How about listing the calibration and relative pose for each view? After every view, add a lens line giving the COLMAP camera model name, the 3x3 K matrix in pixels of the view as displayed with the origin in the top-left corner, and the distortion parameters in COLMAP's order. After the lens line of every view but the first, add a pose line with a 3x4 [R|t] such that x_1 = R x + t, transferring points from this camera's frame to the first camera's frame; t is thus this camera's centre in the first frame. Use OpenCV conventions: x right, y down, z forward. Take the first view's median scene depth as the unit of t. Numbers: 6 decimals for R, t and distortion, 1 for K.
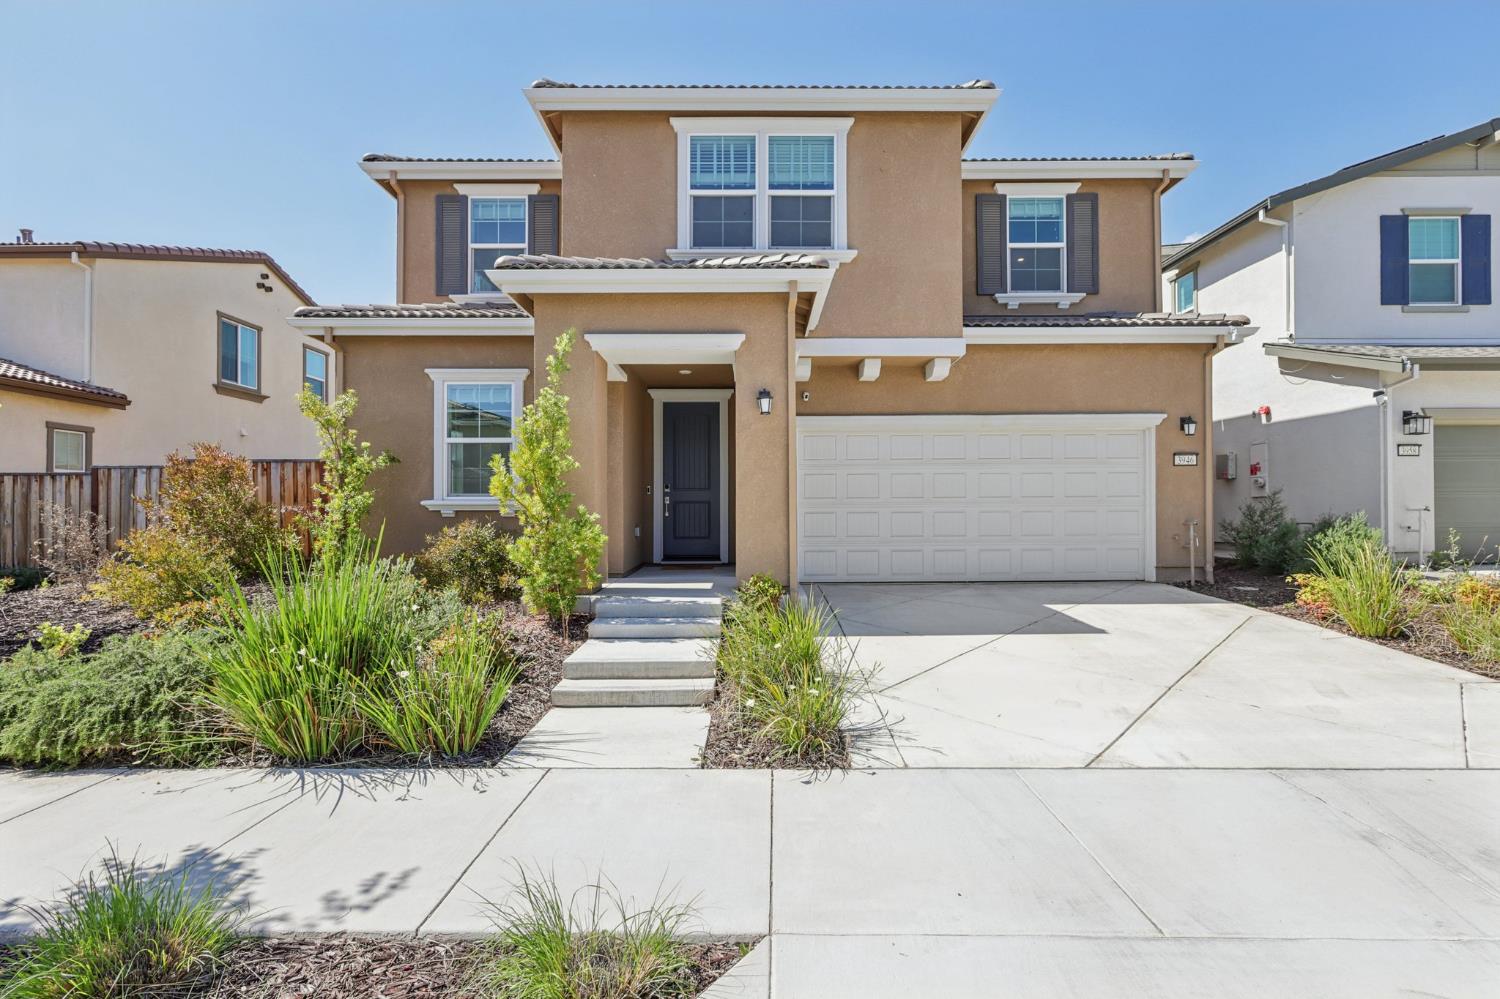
lens RADIAL K [[634.1, 0, 752.6], [0, 634.1, 496.0], [0, 0, 1]] dist [0.002753, 0.000159]
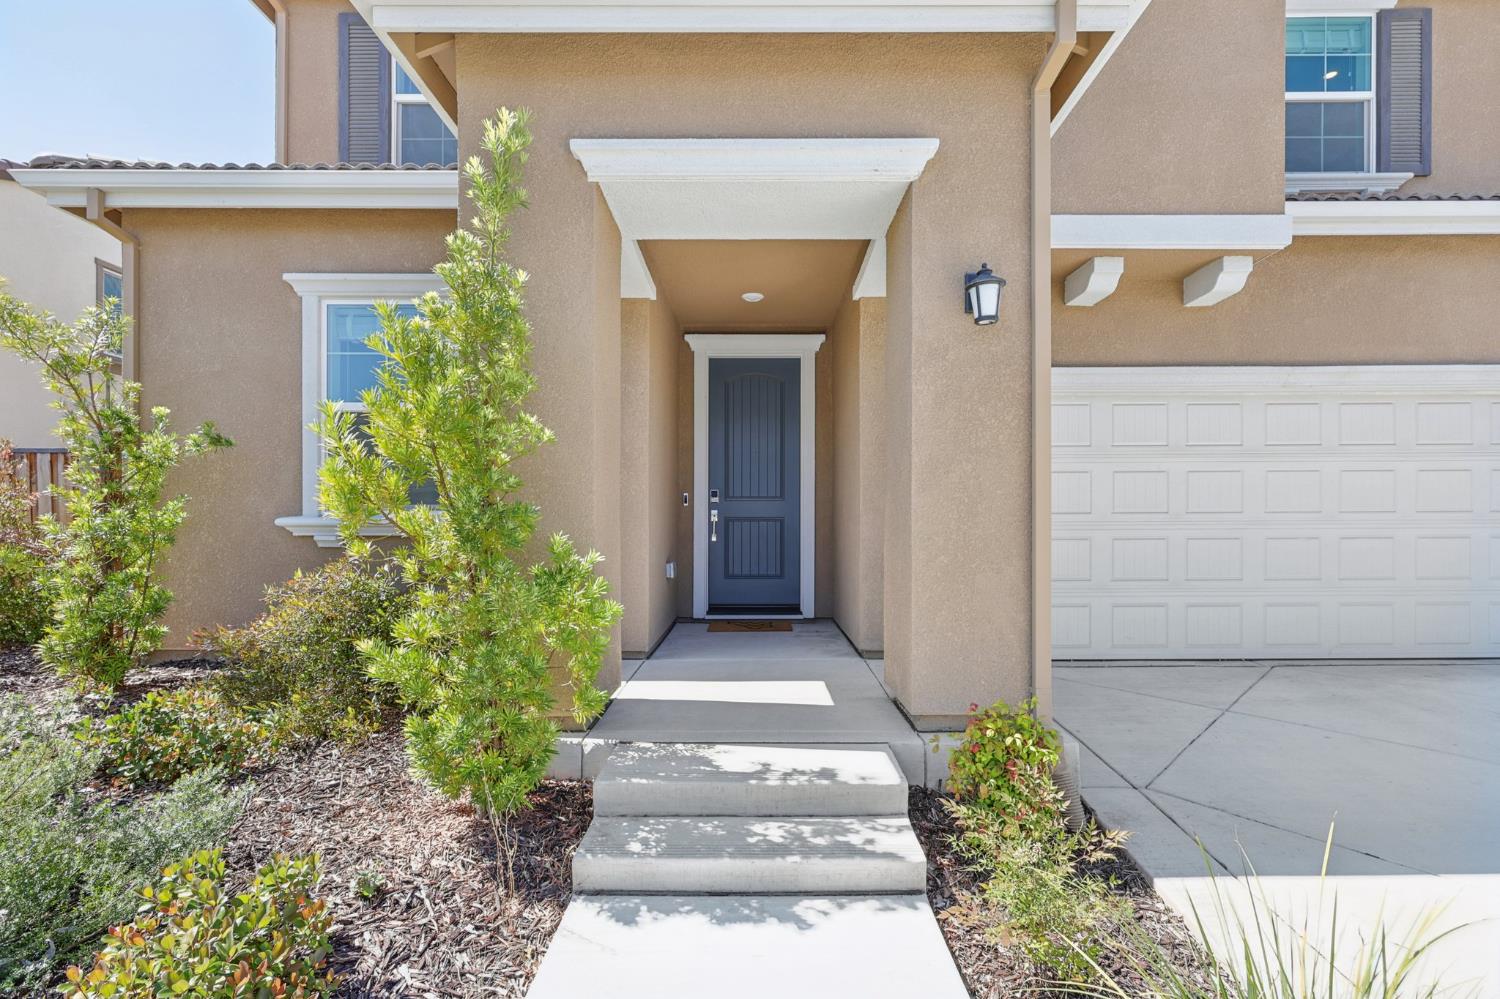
lens RADIAL K [[628.5, 0, 750.5], [0, 628.5, 512.9], [0, 0, 1]] dist [0.001276, -0.000158]
pose [[0.999874, 0.001714, -0.015758, -0.103714], [-0.001577, 0.999961, 0.008673, -0.002109], [0.015772, -0.008647, 0.999838, 0.442667]]
